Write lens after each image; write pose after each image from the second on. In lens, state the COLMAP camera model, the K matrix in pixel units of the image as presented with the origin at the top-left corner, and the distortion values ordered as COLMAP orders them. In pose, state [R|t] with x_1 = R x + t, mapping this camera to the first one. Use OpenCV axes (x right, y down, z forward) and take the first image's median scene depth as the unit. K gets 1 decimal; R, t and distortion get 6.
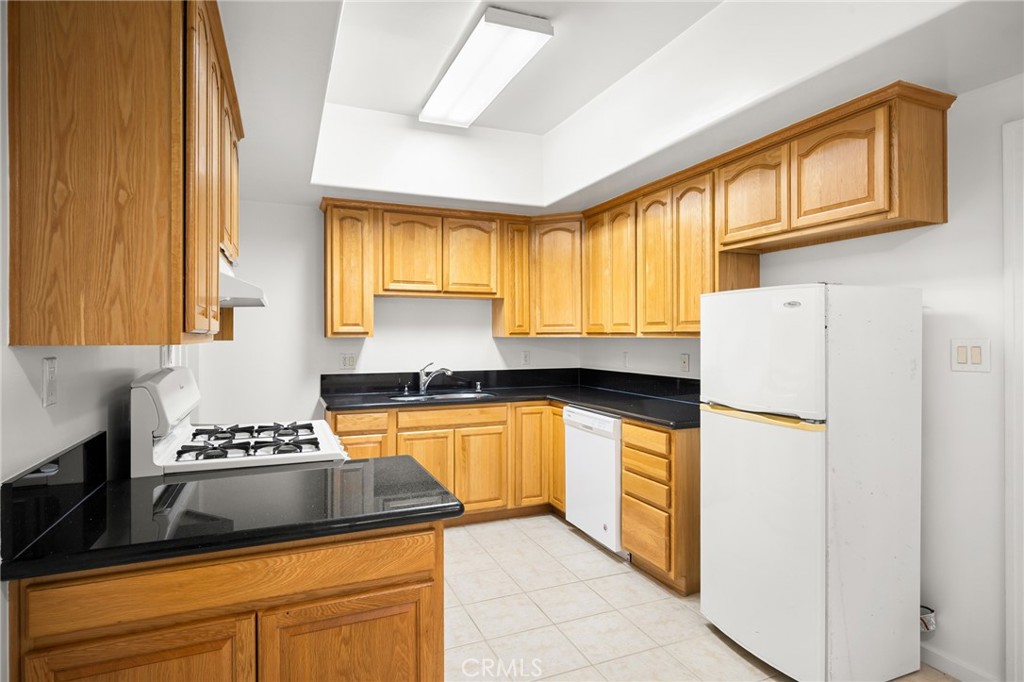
lens RADIAL K [[553.3, 0, 512.0], [0, 553.3, 341.0], [0, 0, 1]] dist [0.001174, 0.000169]
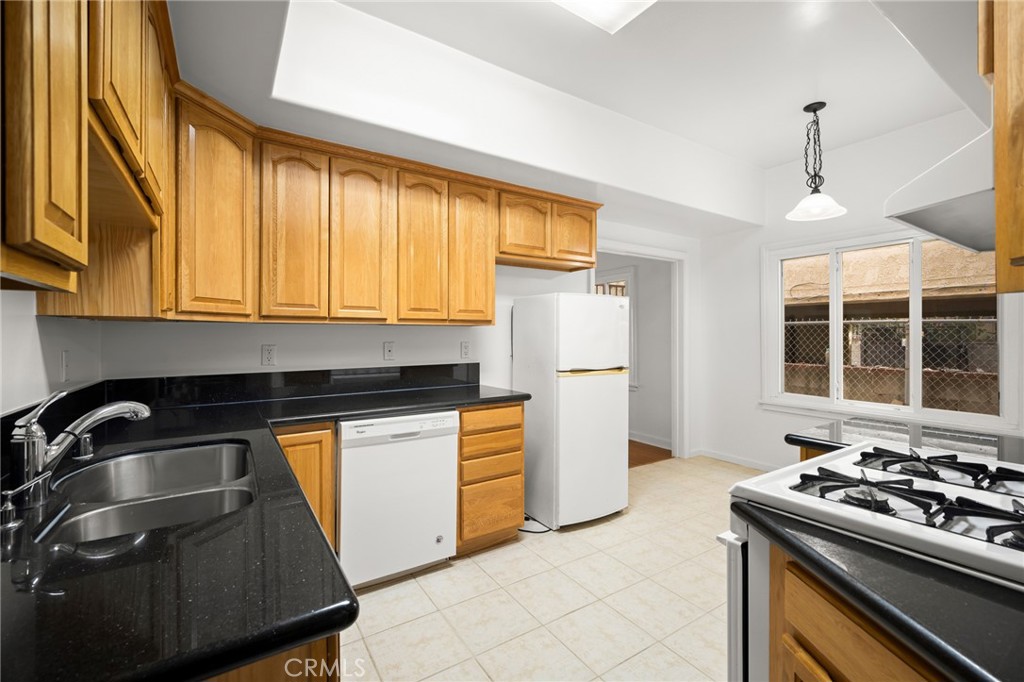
lens RADIAL K [[431.7, 0, 512.0], [0, 431.7, 341.0], [0, 0, 1]] dist [-0.016697, 0.000062]
pose [[-0.181071, -0.002080, 0.983468, -0.537884], [0.018315, 0.999817, 0.005486, 0.022693], [-0.983299, 0.019006, -0.181000, 1.038229]]
